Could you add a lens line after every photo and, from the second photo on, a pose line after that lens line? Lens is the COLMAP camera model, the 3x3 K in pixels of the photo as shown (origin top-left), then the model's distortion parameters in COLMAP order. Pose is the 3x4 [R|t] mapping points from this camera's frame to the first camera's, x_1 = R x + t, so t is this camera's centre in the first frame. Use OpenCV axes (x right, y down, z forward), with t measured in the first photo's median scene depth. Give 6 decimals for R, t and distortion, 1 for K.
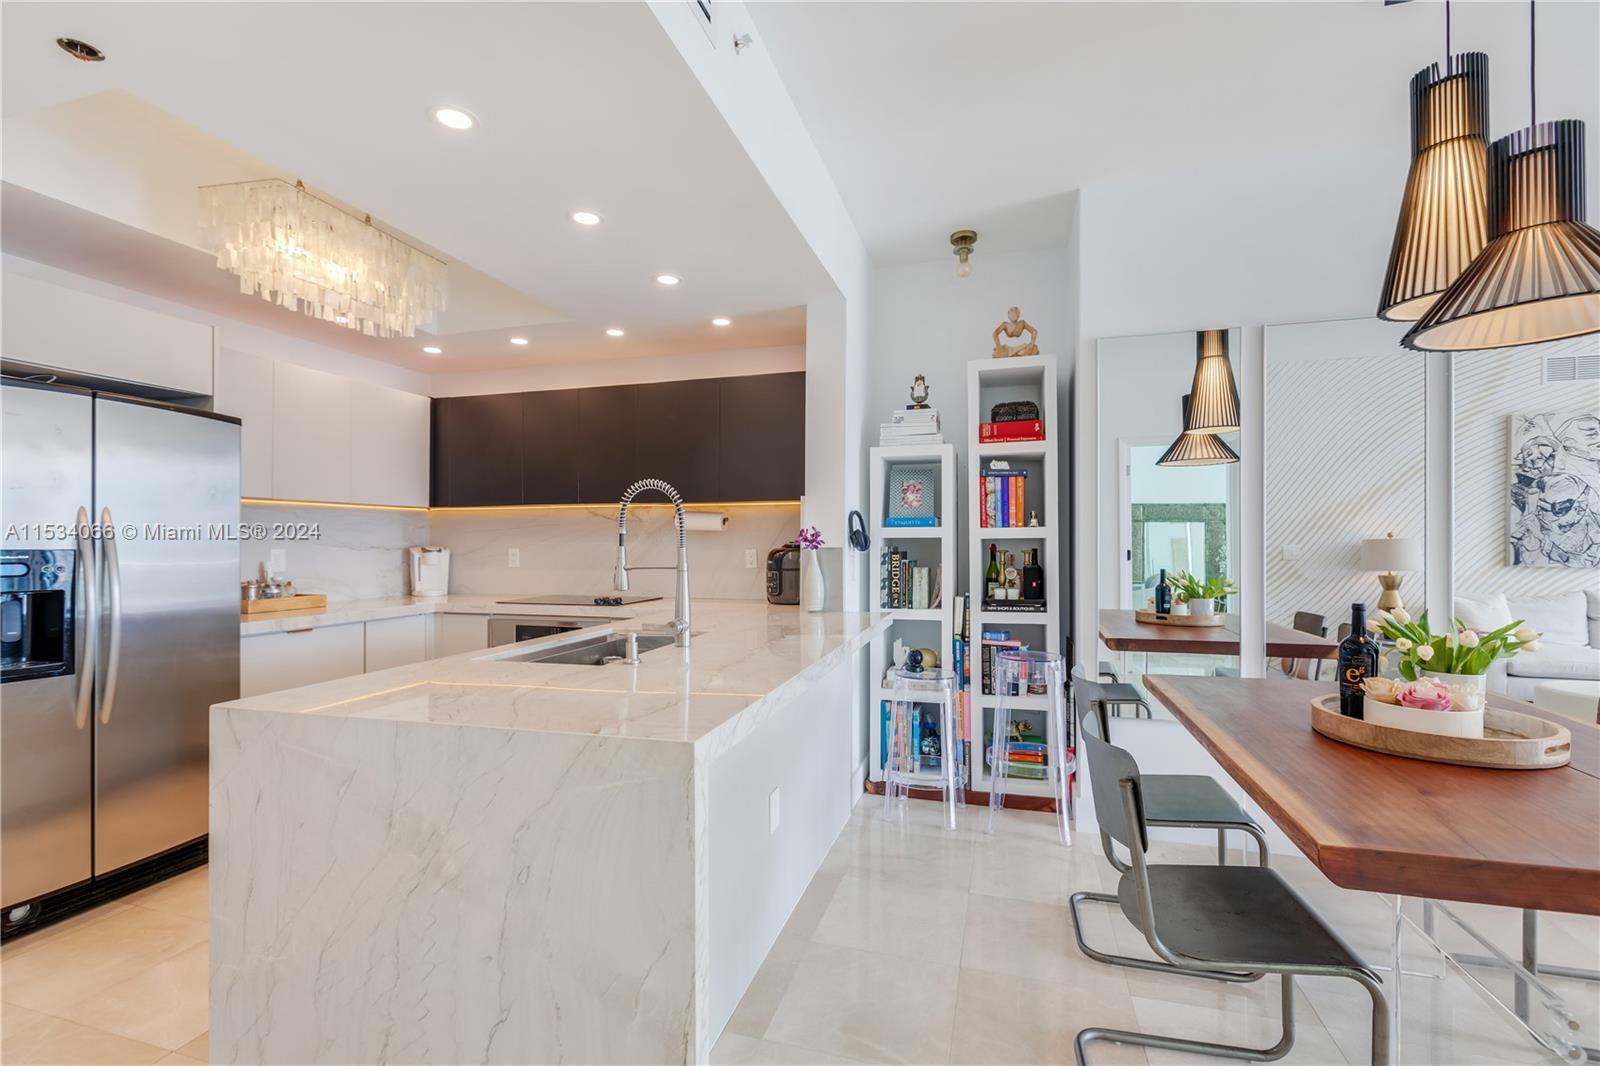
lens RADIAL K [[728.2, 0, 800.0], [0, 728.2, 533.0], [0, 0, 1]] dist [0.000755, -0.025738]
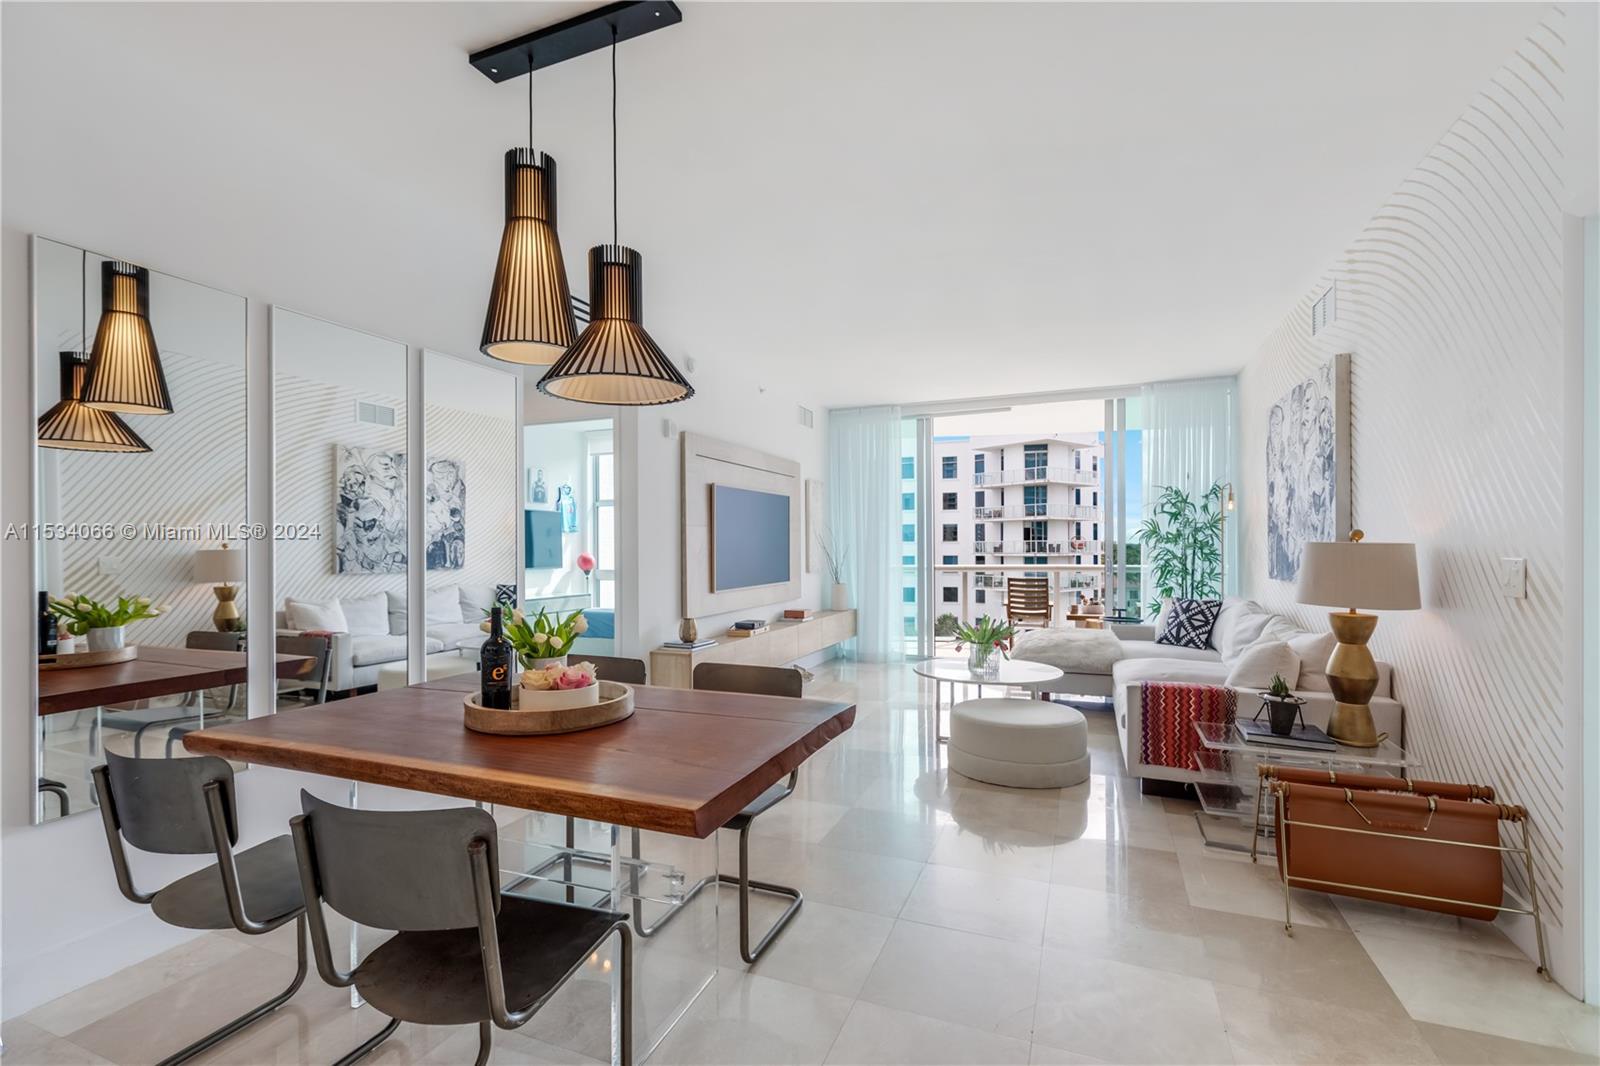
lens RADIAL K [[701.9, 0, 796.7], [0, 701.9, 546.4], [0, 0, 1]] dist [0.001384, 0.000211]
pose [[0.086560, 0.008684, 0.996209, -0.079812], [-0.010731, 0.999912, -0.007784, 0.002692], [-0.996189, -0.010017, 0.086646, 0.148027]]
